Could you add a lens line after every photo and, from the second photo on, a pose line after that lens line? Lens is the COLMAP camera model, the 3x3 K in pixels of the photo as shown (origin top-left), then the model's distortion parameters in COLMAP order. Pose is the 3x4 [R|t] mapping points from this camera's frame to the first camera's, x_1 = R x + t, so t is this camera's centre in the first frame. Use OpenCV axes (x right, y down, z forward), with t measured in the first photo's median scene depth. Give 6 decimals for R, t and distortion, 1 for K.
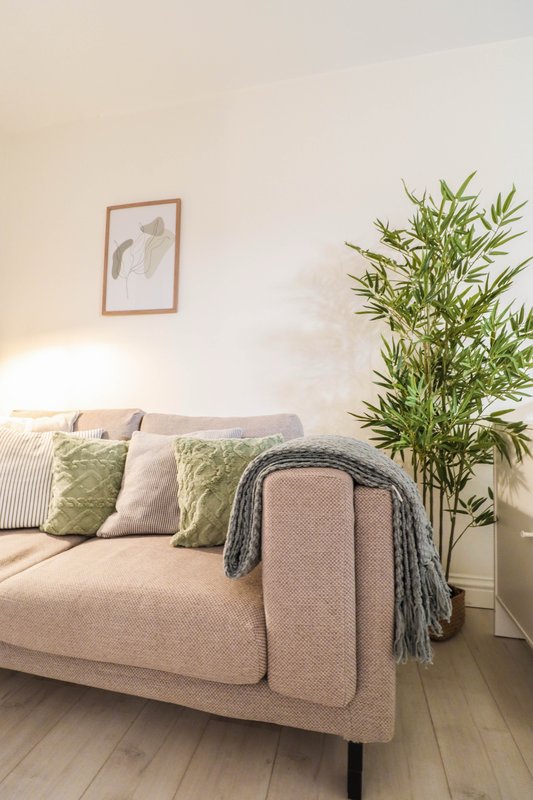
lens RADIAL K [[367.5, 0, 259.3], [0, 367.5, 394.3], [0, 0, 1]] dist [0.000363, -0.013943]
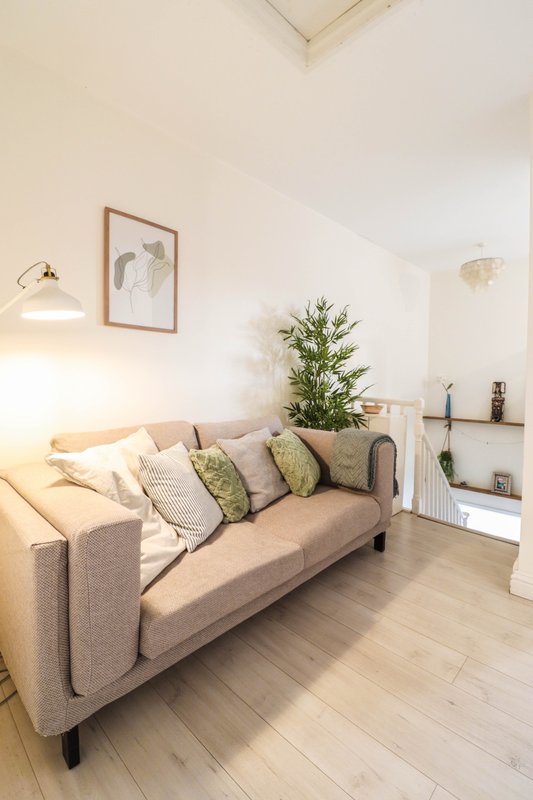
lens RADIAL K [[370.6, 0, 260.4], [0, 370.6, 391.1], [0, 0, 1]] dist [0.001038, -0.013244]
pose [[0.517831, -0.037533, 0.854659, -1.370884], [-0.043463, 0.996593, 0.070100, -0.168810], [-0.854378, -0.073445, 0.514436, 0.195162]]
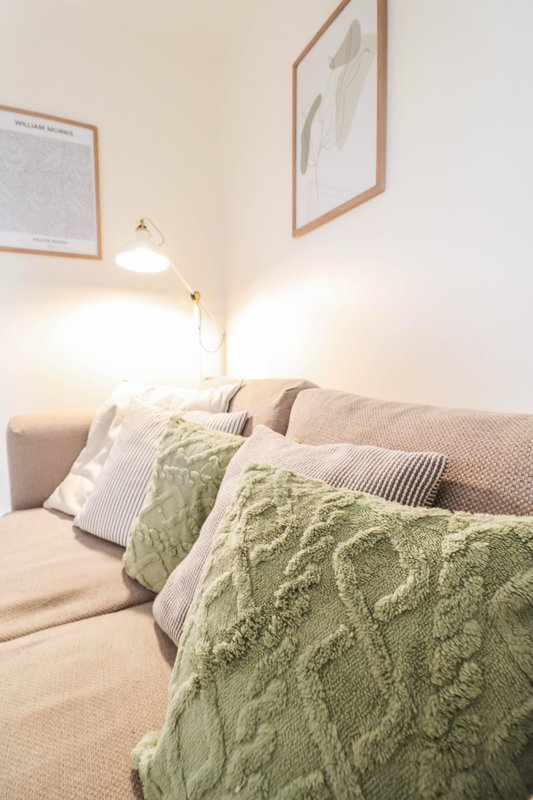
lens RADIAL K [[370.3, 0, 259.0], [0, 370.3, 390.3], [0, 0, 1]] dist [-0.001367, -0.012328]
pose [[0.637736, 0.041208, -0.769152, 0.092034], [0.056088, 0.993433, 0.099729, -0.008395], [0.768210, -0.106741, 0.631237, 0.639724]]
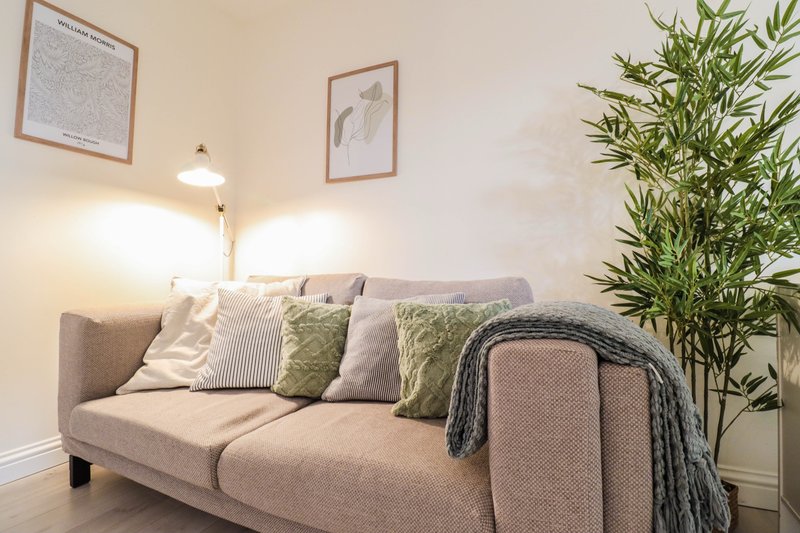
lens RADIAL K [[367.5, 0, 406.6], [0, 367.5, 257.3], [0, 0, 1]] dist [0.000363, -0.013943]
pose [[0.978511, -0.019842, -0.205238, 0.002416], [0.019567, 0.999803, -0.003369, 0.001814], [0.205264, -0.000719, 0.978706, 0.045223]]
